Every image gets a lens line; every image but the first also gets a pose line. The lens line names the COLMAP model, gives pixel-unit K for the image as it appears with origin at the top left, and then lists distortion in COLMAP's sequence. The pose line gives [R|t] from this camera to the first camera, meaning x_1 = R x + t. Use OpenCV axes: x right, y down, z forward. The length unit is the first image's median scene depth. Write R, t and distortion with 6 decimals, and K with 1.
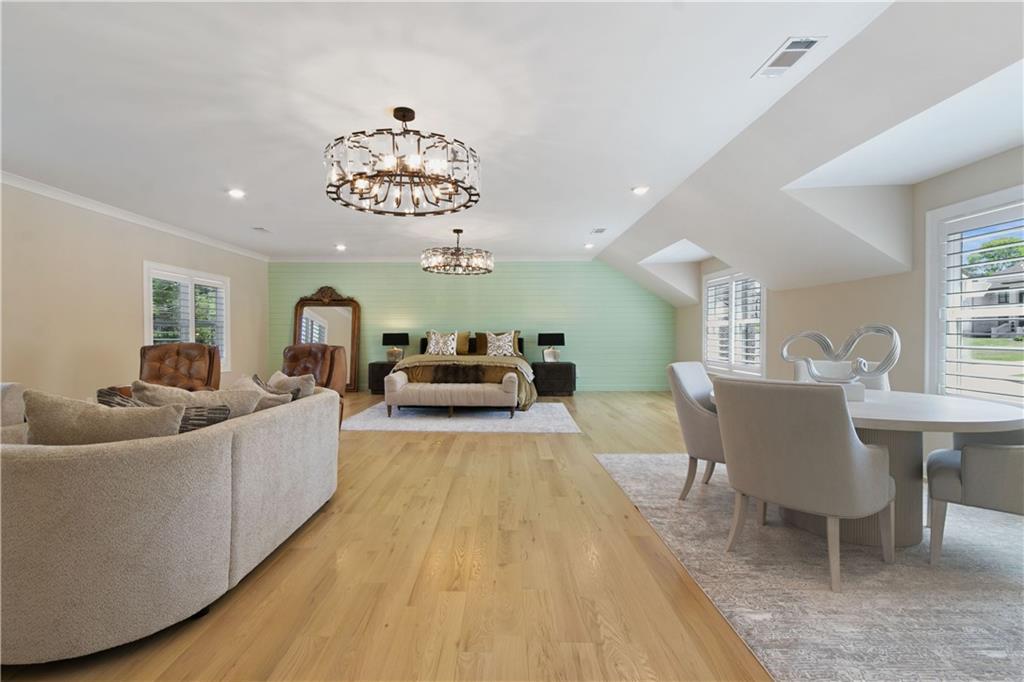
lens RADIAL K [[462.1, 0, 510.3], [0, 462.1, 346.4], [0, 0, 1]] dist [0.000526, -0.000216]
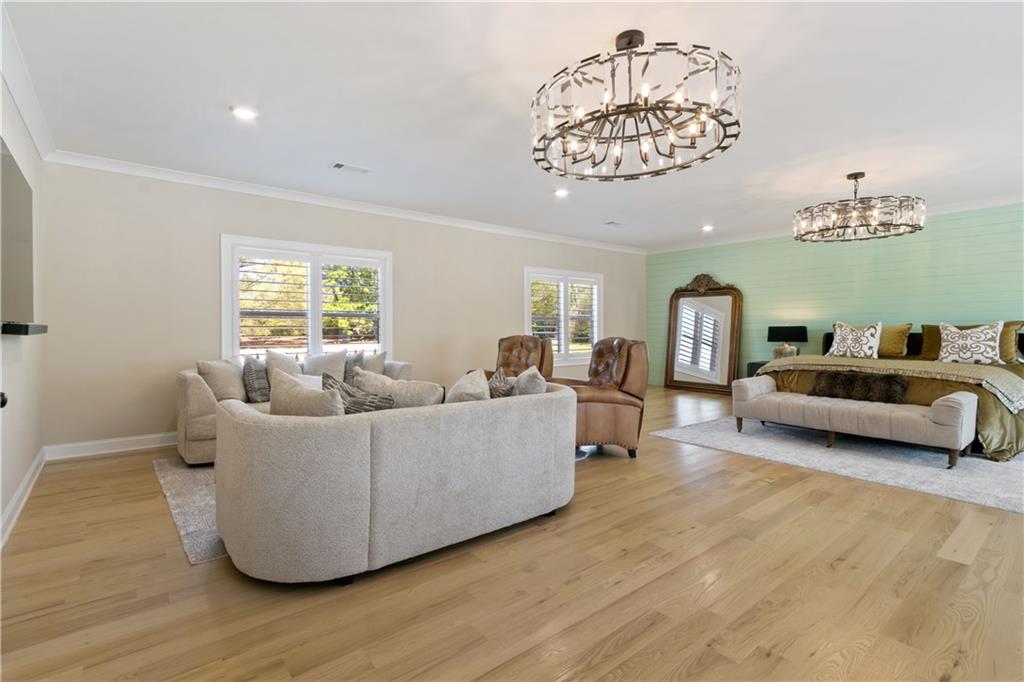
lens RADIAL K [[480.5, 0, 509.8], [0, 480.5, 340.1], [0, 0, 1]] dist [-0.001545, -0.000788]
pose [[0.620215, 0.018495, -0.784214, 0.122380], [-0.018963, 0.999783, 0.008581, -0.003992], [0.784203, 0.009549, 0.620431, 0.157577]]
